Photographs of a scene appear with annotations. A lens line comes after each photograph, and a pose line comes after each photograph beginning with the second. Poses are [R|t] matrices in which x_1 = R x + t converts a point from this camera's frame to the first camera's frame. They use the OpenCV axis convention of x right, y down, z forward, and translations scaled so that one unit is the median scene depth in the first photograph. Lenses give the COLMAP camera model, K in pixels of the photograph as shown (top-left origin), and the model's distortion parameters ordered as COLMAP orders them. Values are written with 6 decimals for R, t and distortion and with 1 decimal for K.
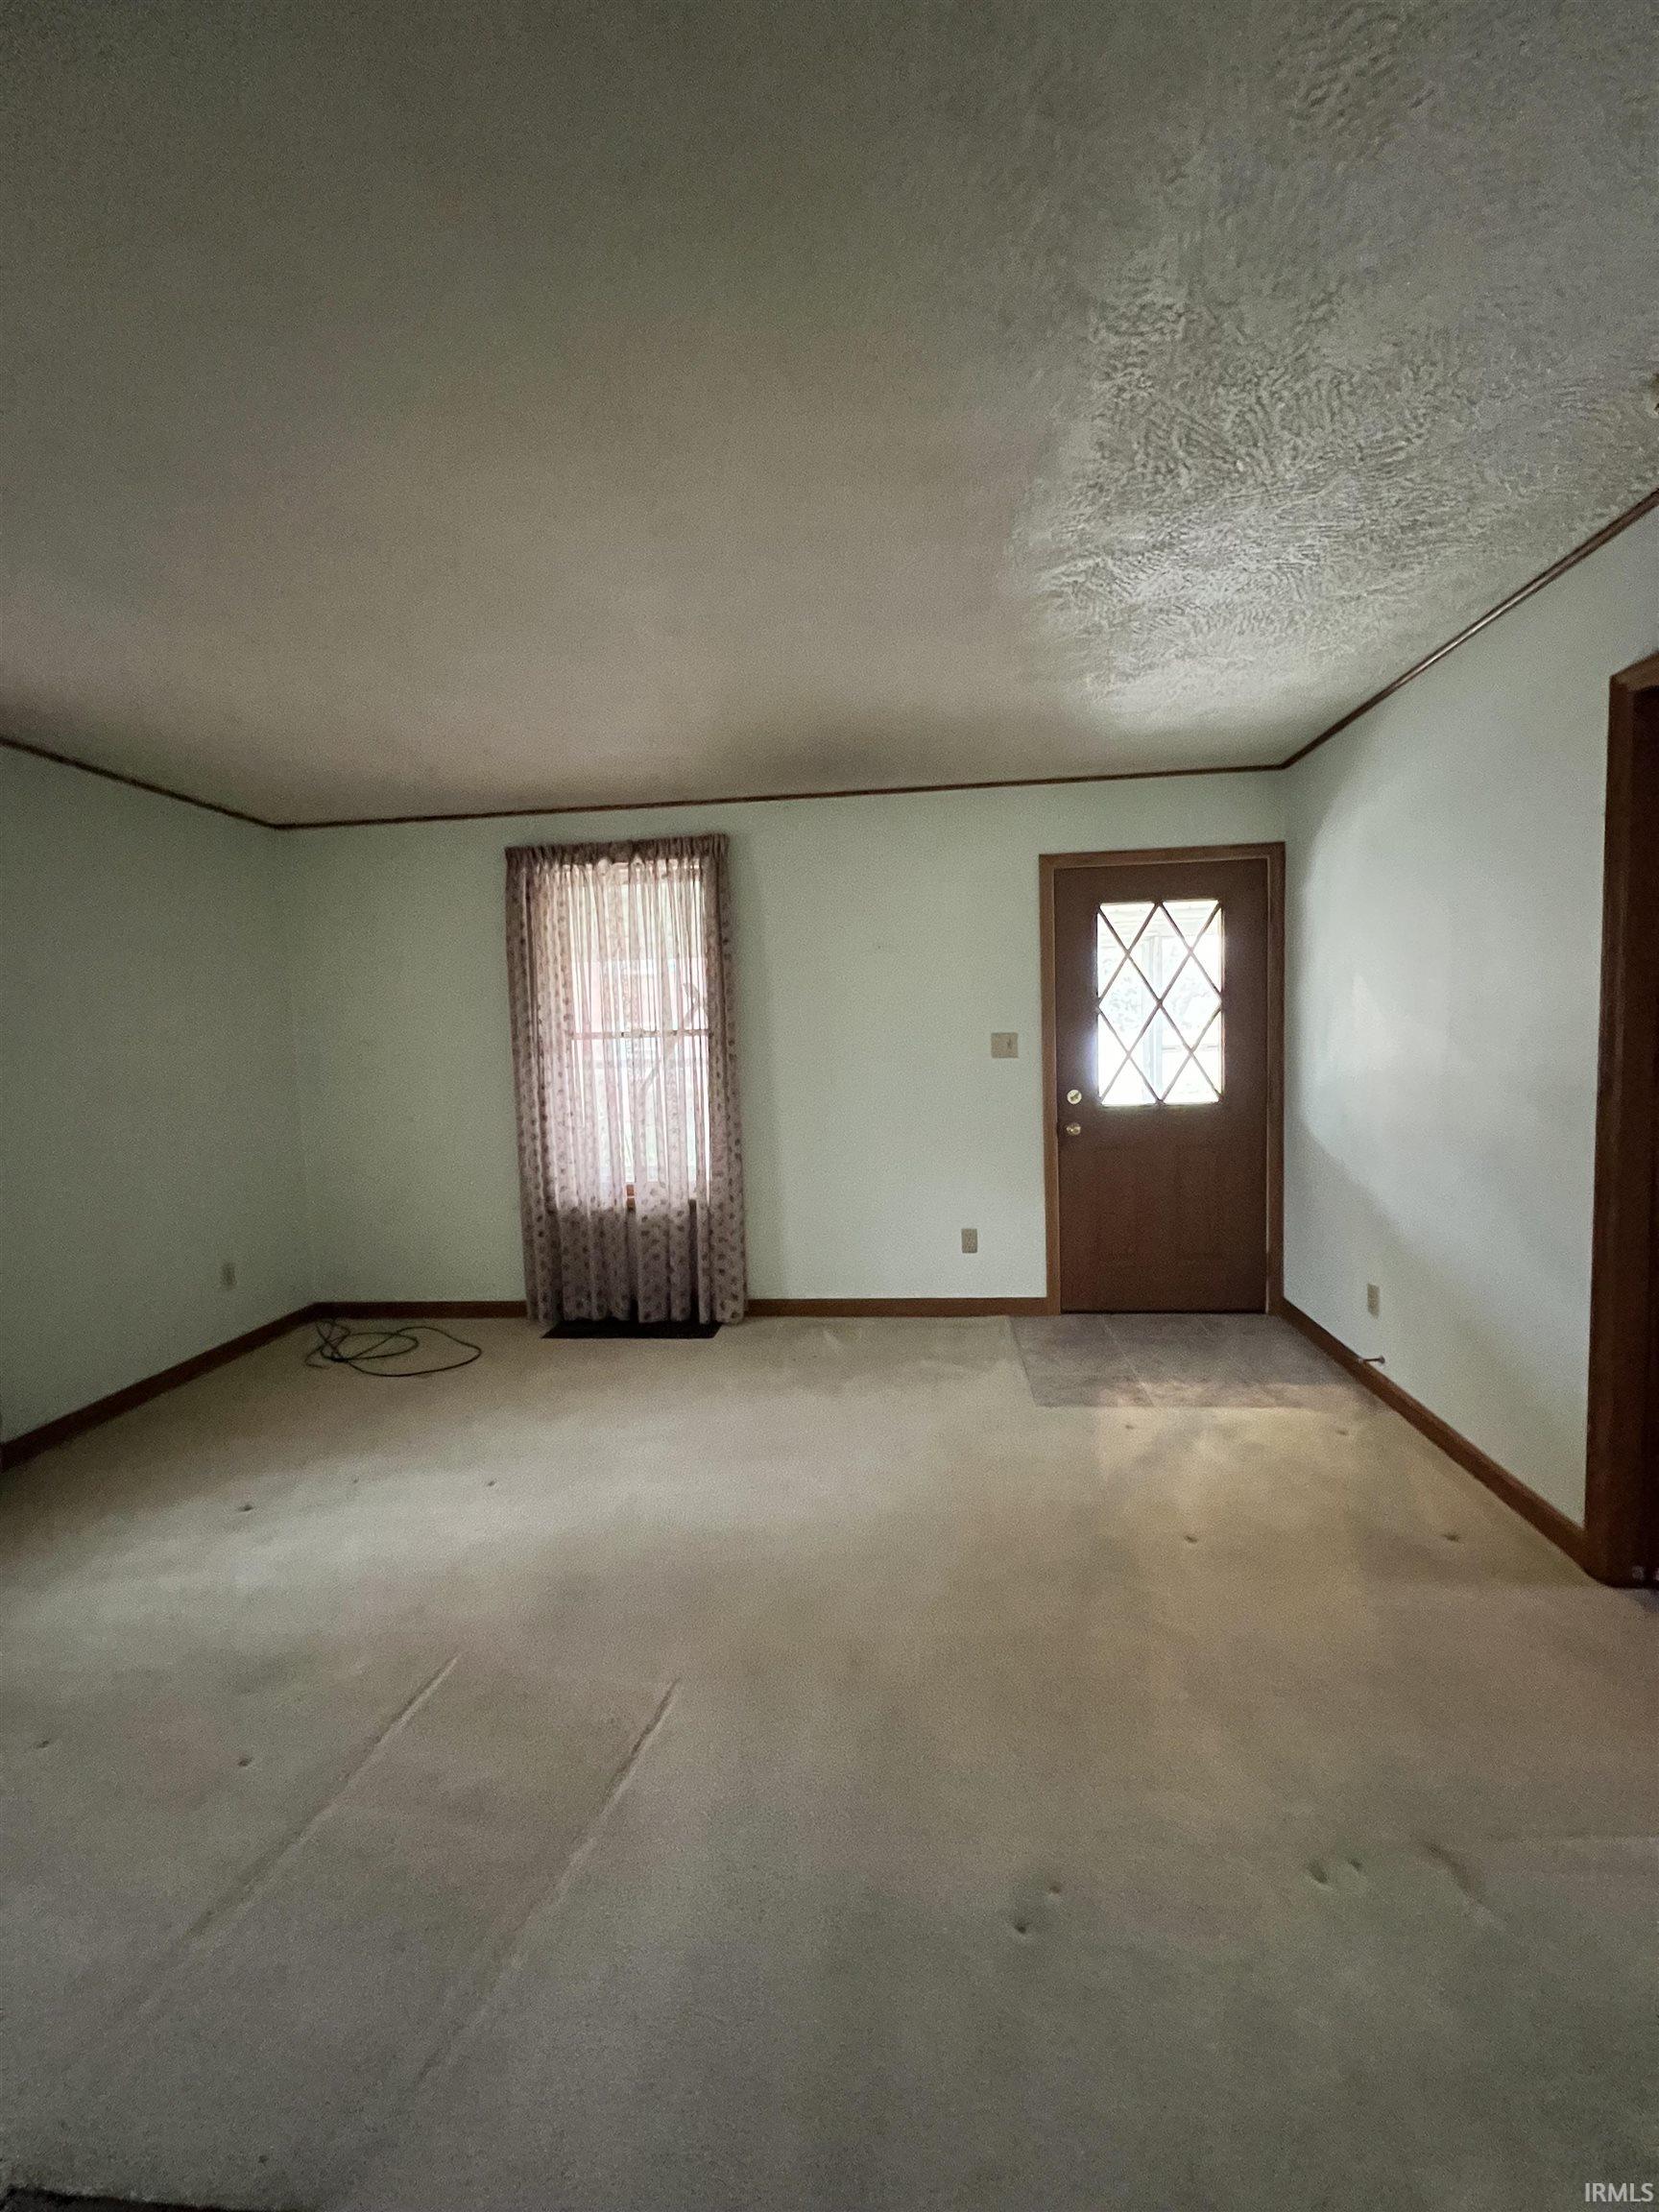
lens RADIAL K [[883.0, 0, 835.8], [0, 883.0, 1107.2], [0, 0, 1]] dist [-0.003448, 0.000526]
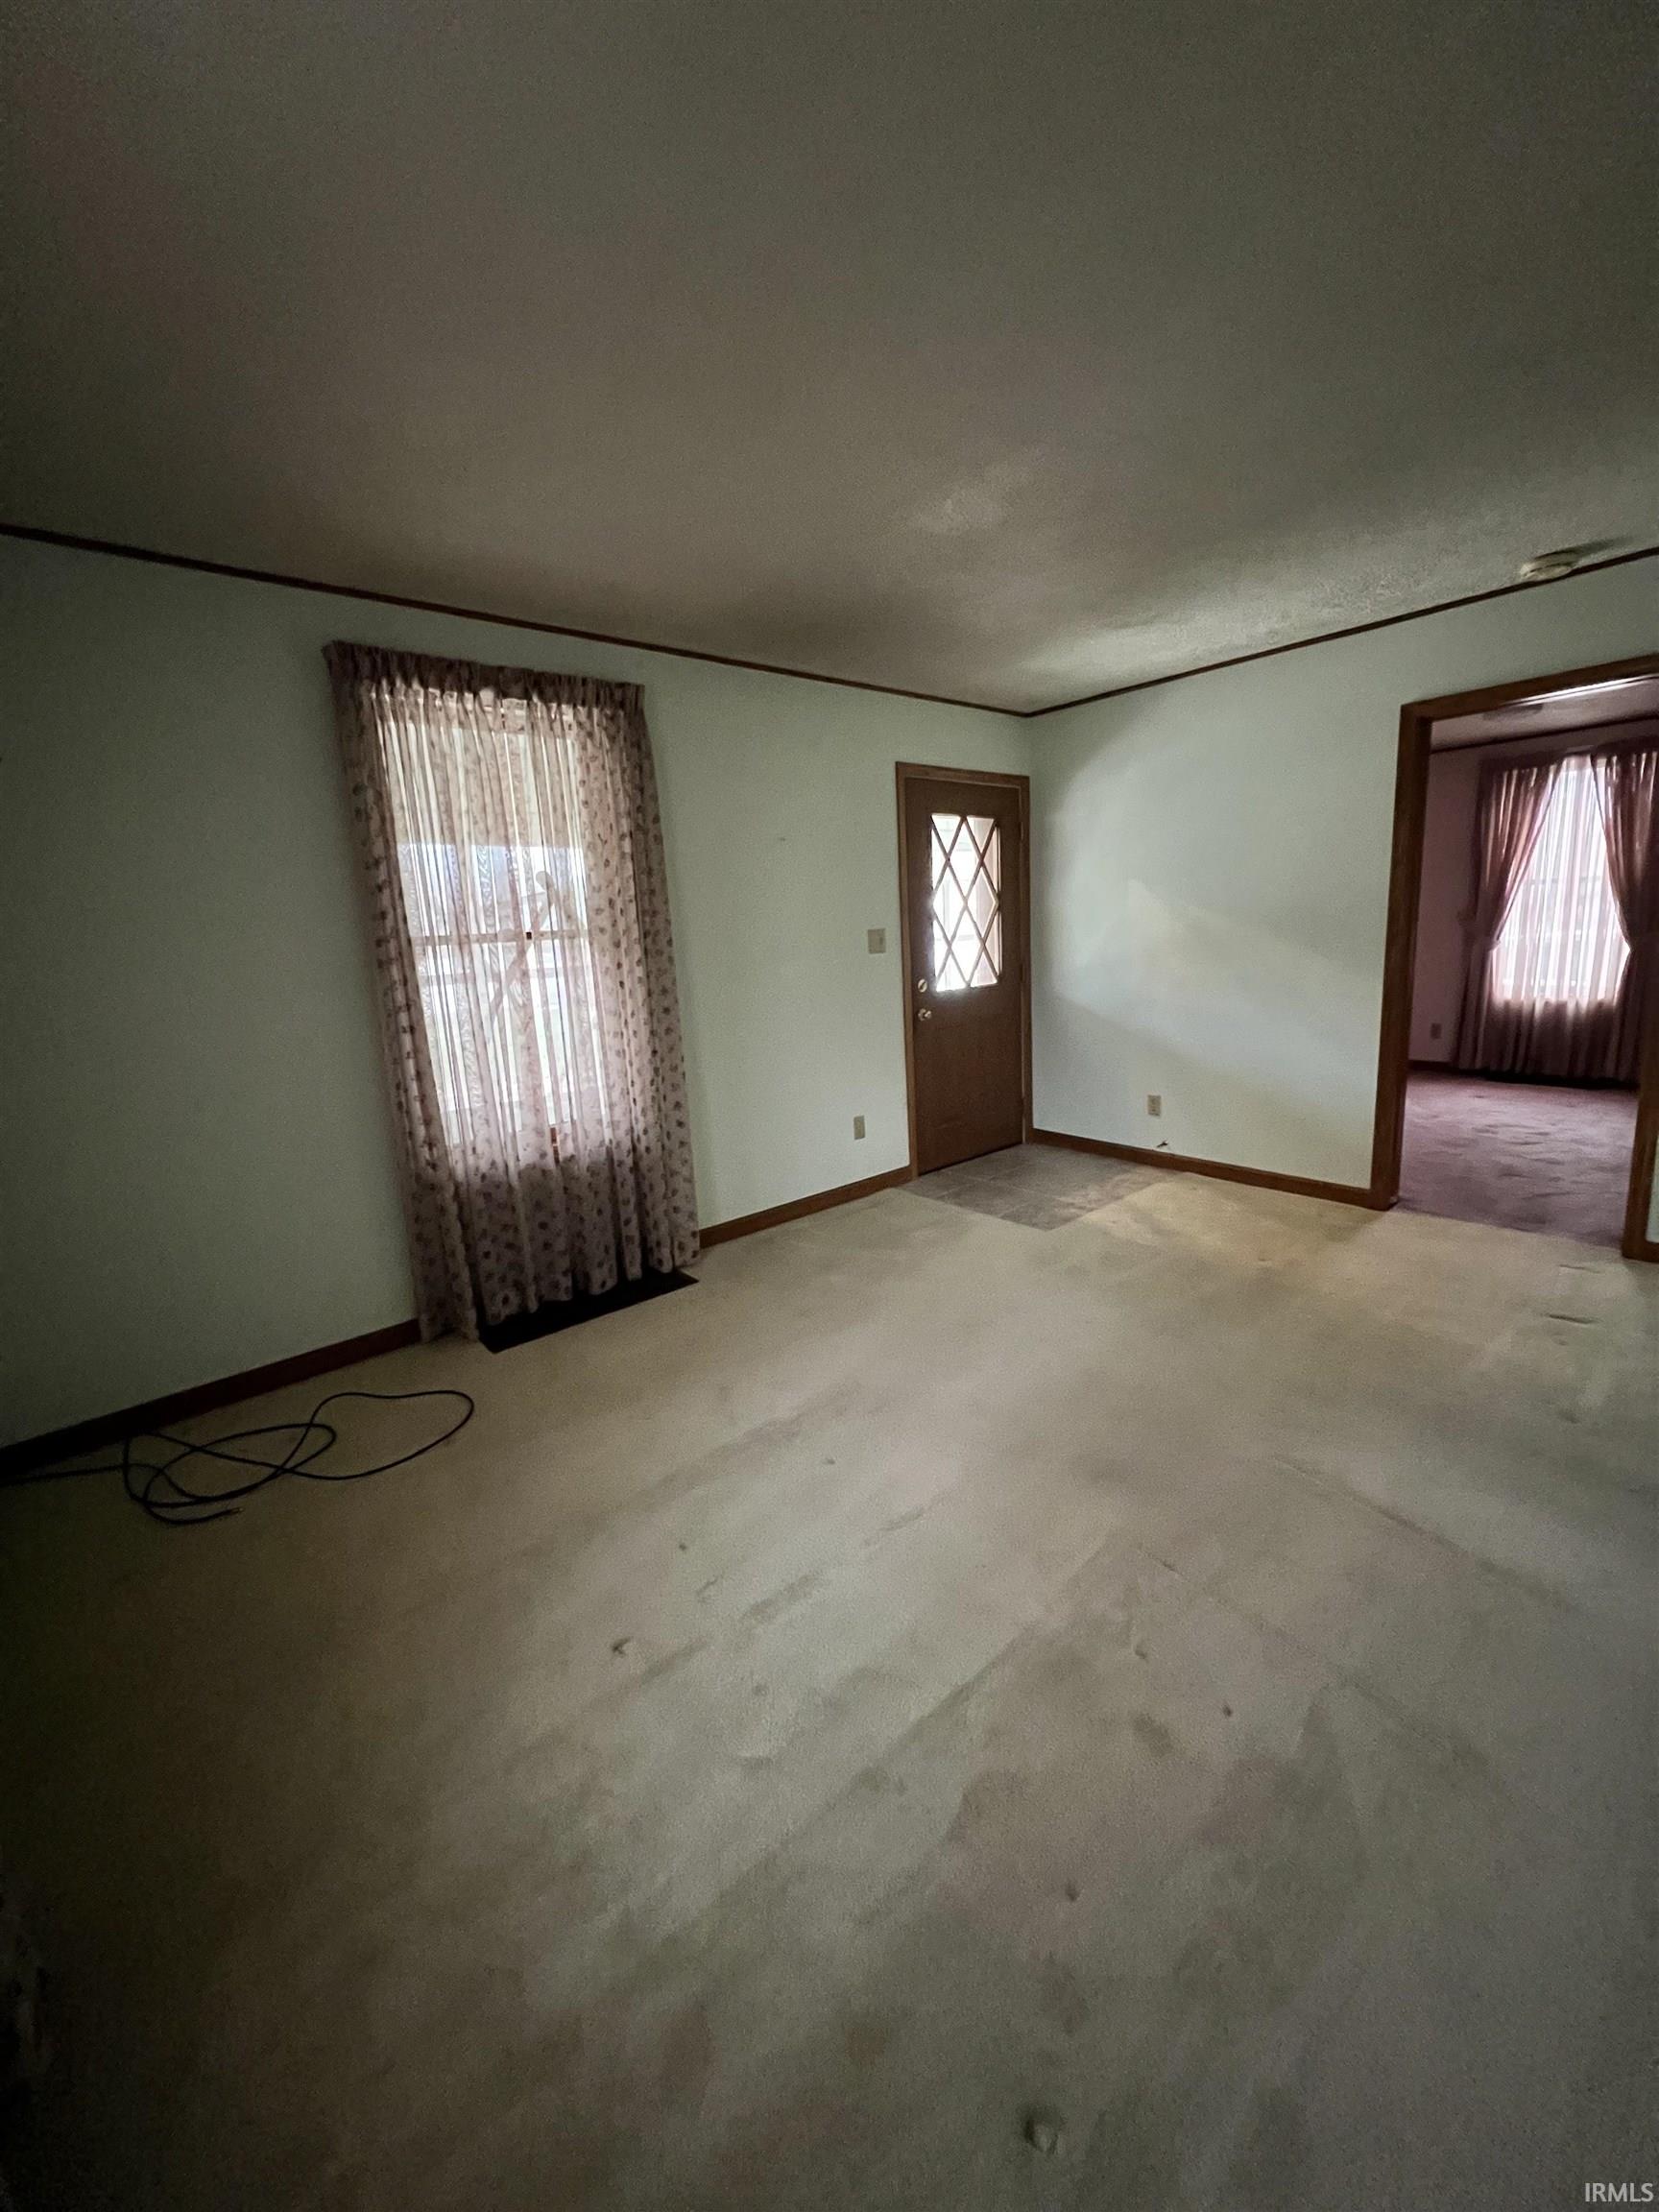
lens RADIAL K [[883.0, 0, 841.6], [0, 883.0, 1108.2], [0, 0, 1]] dist [-0.003448, 0.000526]
pose [[0.681255, -0.150479, 0.716413, -0.628696], [0.091804, 0.988480, 0.120326, -0.002272], [-0.726267, -0.016203, 0.687222, 0.284646]]
